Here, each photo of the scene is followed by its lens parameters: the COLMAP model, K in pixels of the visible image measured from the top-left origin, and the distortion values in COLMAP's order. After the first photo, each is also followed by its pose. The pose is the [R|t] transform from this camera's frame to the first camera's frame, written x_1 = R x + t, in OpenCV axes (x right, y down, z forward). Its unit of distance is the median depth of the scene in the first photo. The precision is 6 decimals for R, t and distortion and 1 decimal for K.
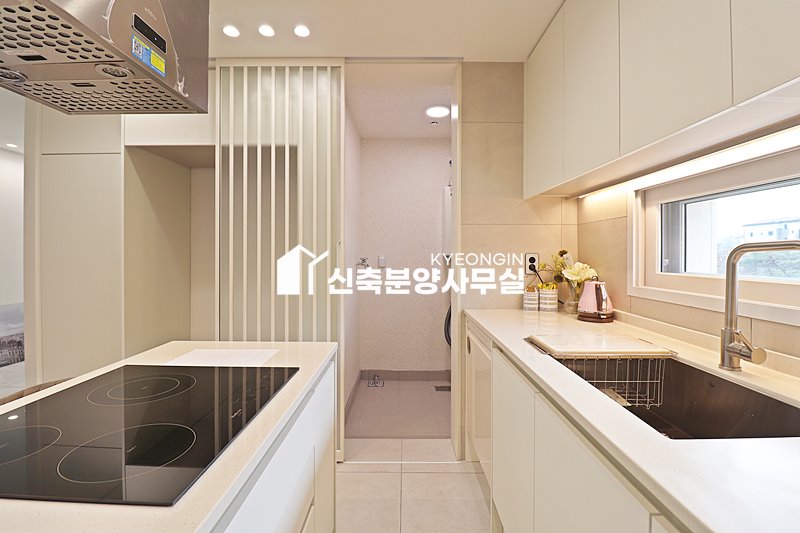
lens RADIAL K [[371.9, 0, 400.1], [0, 371.9, 258.4], [0, 0, 1]] dist [-0.006543, -0.008459]
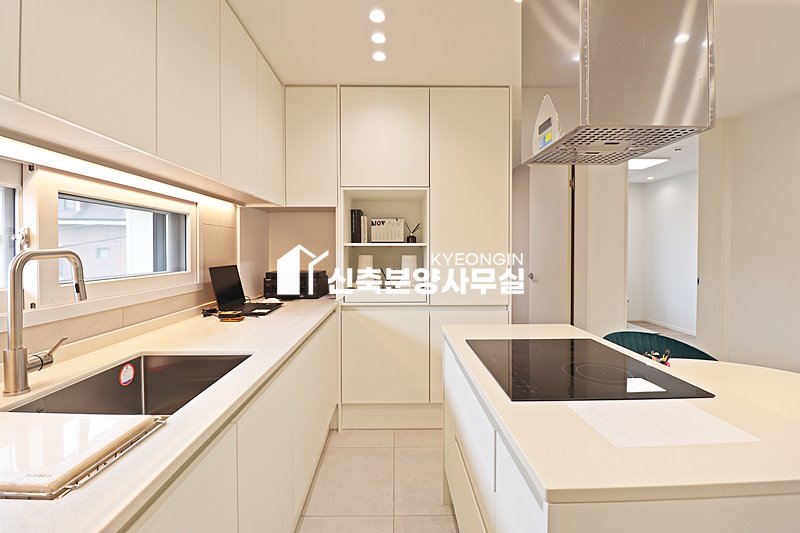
lens RADIAL K [[371.9, 0, 397.6], [0, 371.9, 259.9], [0, 0, 1]] dist [-0.006543, -0.008459]
pose [[-0.998245, -0.003897, -0.059099, 0.027023], [-0.005694, 0.999526, 0.030263, -0.027492], [0.058953, 0.030547, -0.997793, 1.175485]]
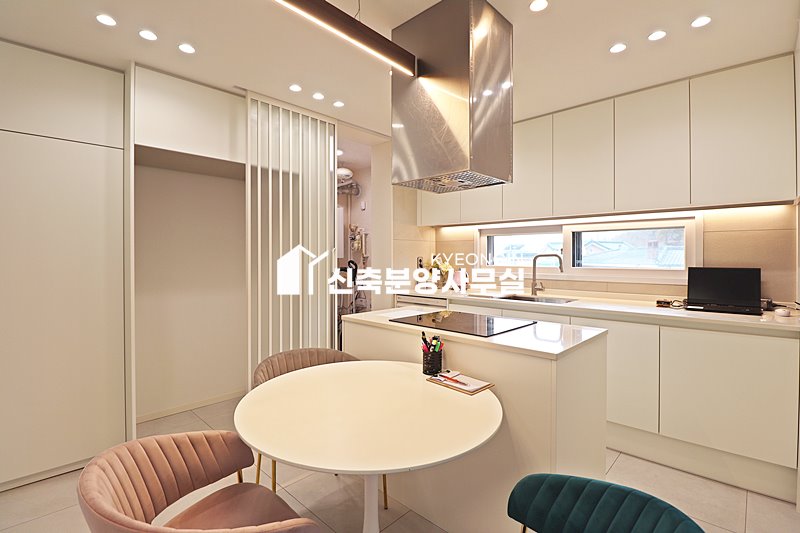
lens RADIAL K [[371.9, 0, 398.3], [0, 371.9, 262.4], [0, 0, 1]] dist [-0.006543, -0.008459]
pose [[0.686790, -0.008536, 0.726806, -1.320003], [0.005716, 0.999964, 0.006343, -0.000346], [-0.726833, -0.000202, 0.686814, -0.191722]]
